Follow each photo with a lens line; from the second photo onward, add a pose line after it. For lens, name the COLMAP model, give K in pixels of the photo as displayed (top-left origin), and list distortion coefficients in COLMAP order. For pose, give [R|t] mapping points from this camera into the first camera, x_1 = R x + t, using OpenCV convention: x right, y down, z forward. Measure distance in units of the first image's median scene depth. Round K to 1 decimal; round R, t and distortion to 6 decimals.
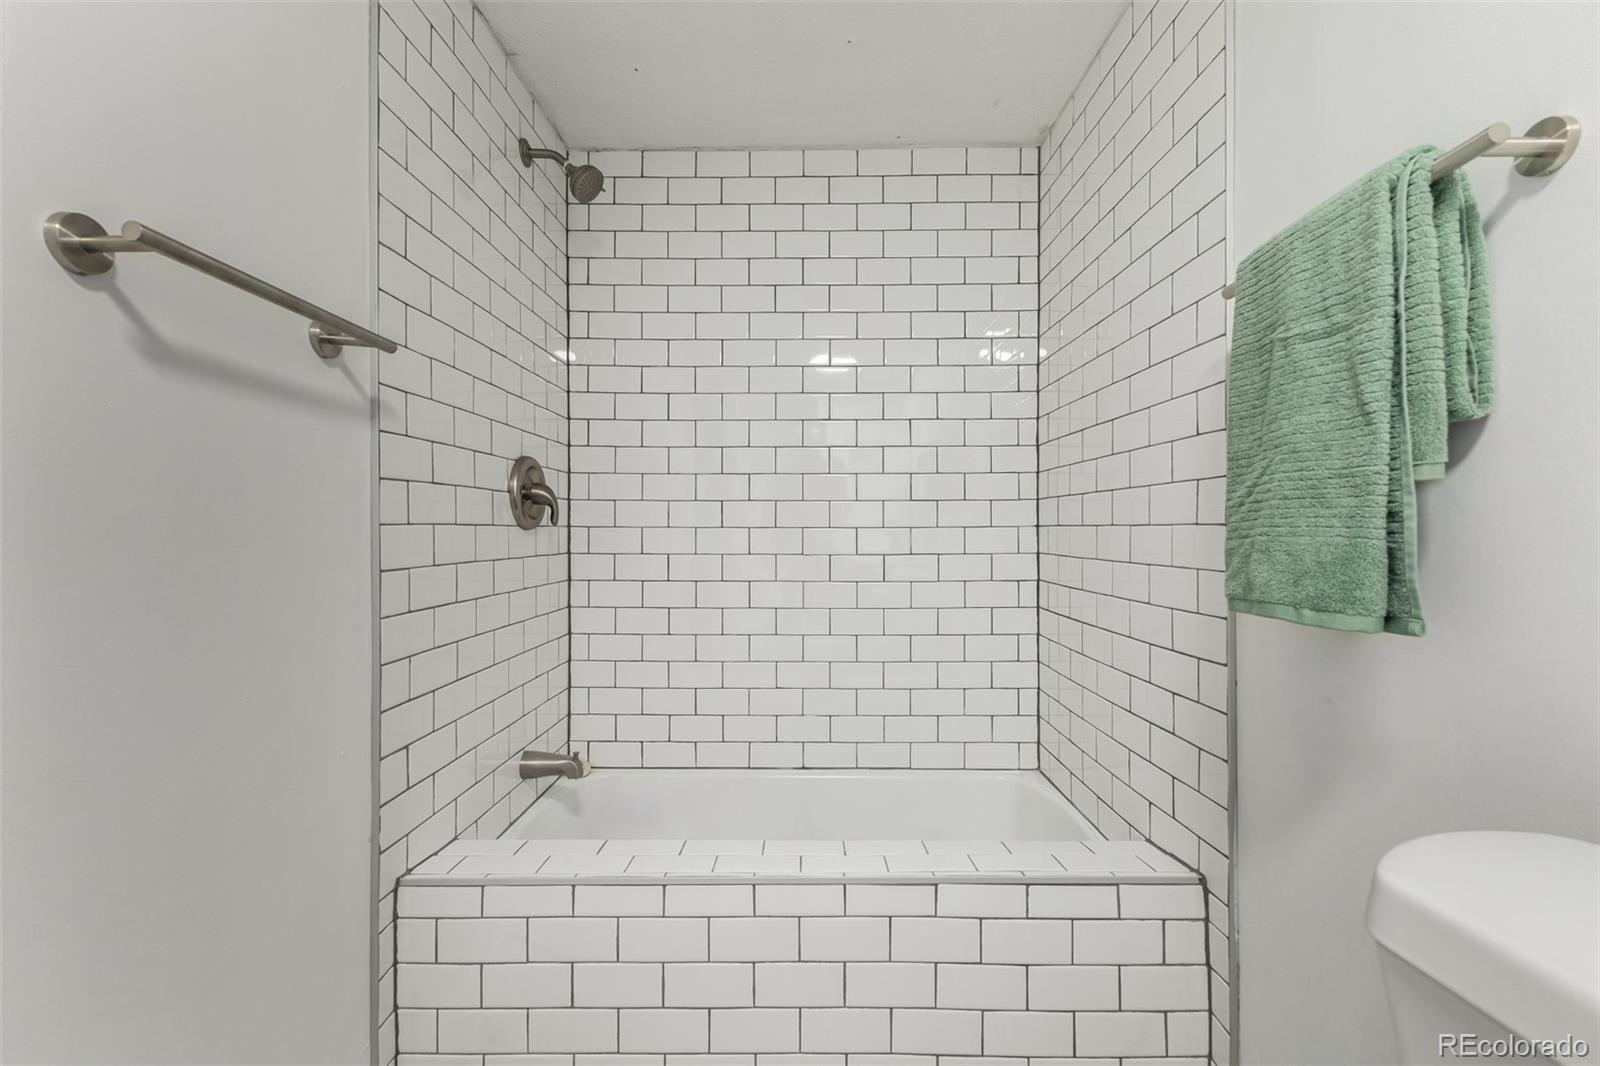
lens RADIAL K [[693.8, 0, 800.1], [0, 693.8, 532.2], [0, 0, 1]] dist [0.004416, 0.000129]
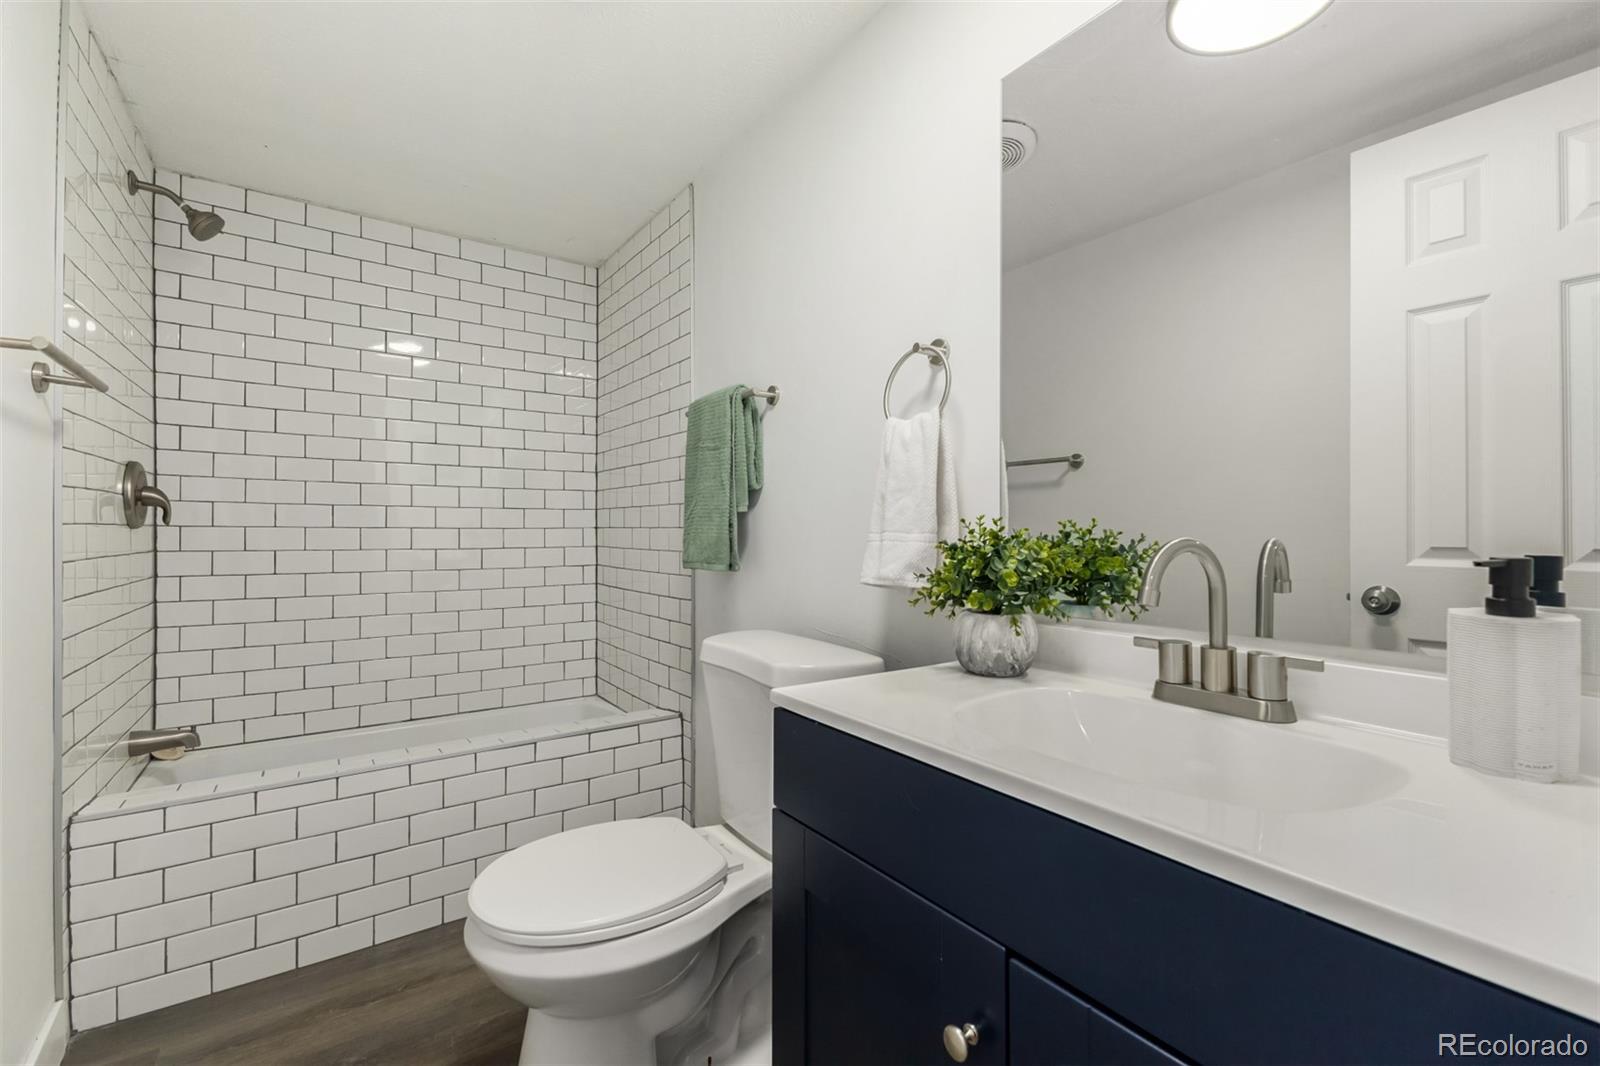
lens RADIAL K [[693.8, 0, 800.1], [0, 693.8, 532.2], [0, 0, 1]] dist [0.004416, 0.000129]
pose [[0.817634, 0.001776, 0.575736, -0.169697], [-0.001325, 0.999998, -0.001203, 0.002004], [-0.575737, 0.000220, 0.817635, -0.506026]]
